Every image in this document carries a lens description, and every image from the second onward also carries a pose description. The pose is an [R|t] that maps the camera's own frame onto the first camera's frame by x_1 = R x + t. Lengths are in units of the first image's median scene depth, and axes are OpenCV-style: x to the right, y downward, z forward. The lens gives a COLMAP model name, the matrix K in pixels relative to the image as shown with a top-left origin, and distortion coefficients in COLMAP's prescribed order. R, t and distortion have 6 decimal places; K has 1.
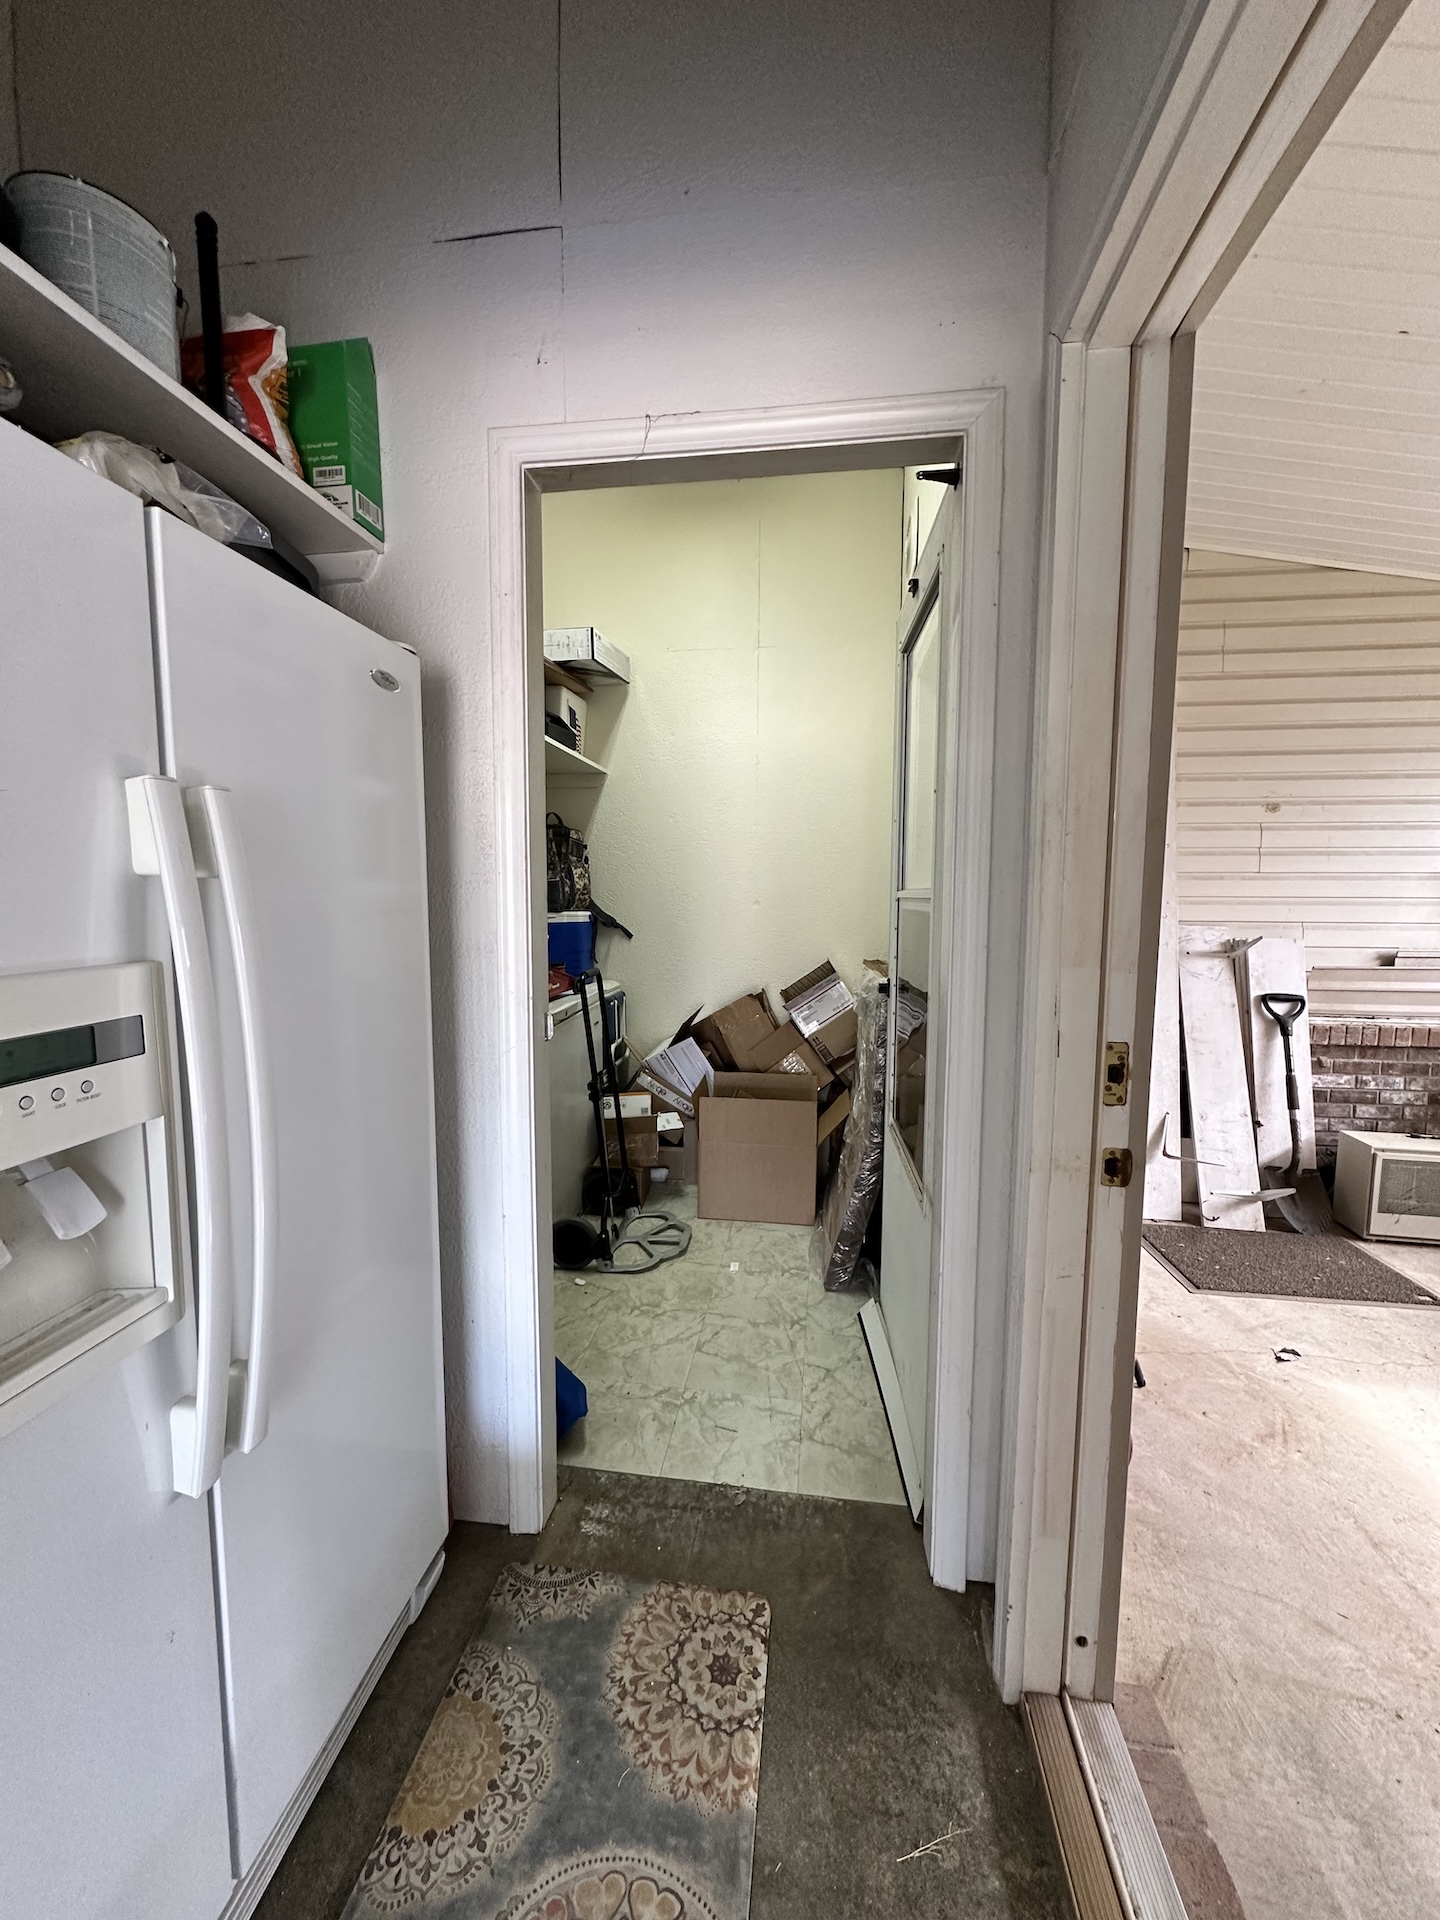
lens RADIAL K [[763.7, 0, 719.8], [0, 763.7, 963.9], [0, 0, 1]] dist [-0.000965, -0.000271]
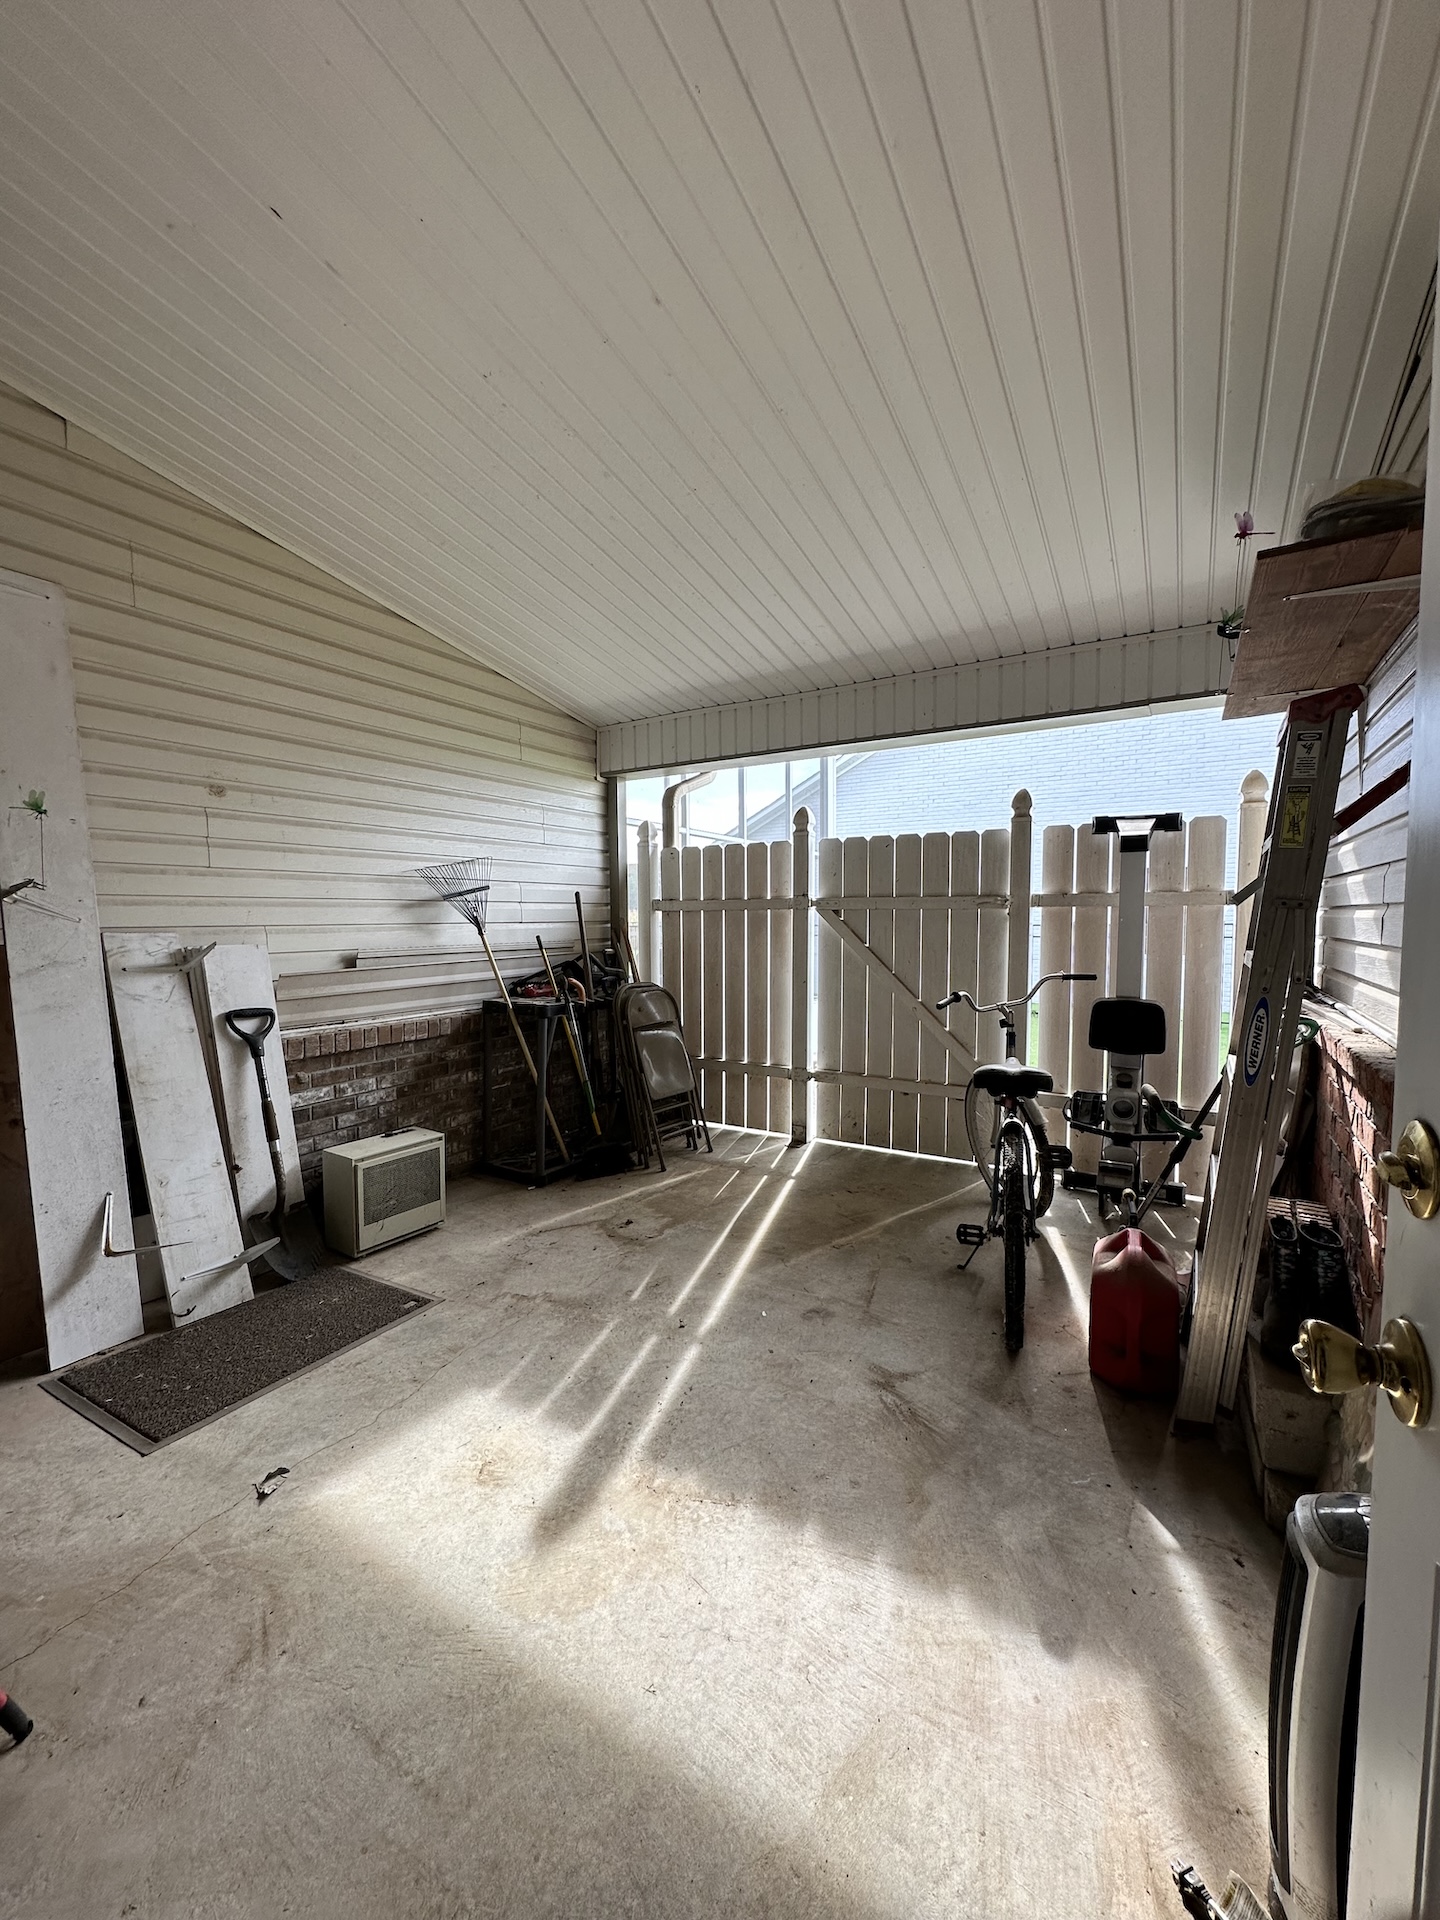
lens RADIAL K [[763.7, 0, 722.2], [0, 763.7, 961.0], [0, 0, 1]] dist [-0.000965, -0.000271]
pose [[0.406882, -0.061554, 0.911405, 0.178228], [0.085590, 0.995907, 0.029051, 0.006291], [-0.909462, 0.066187, 0.410485, 0.164338]]
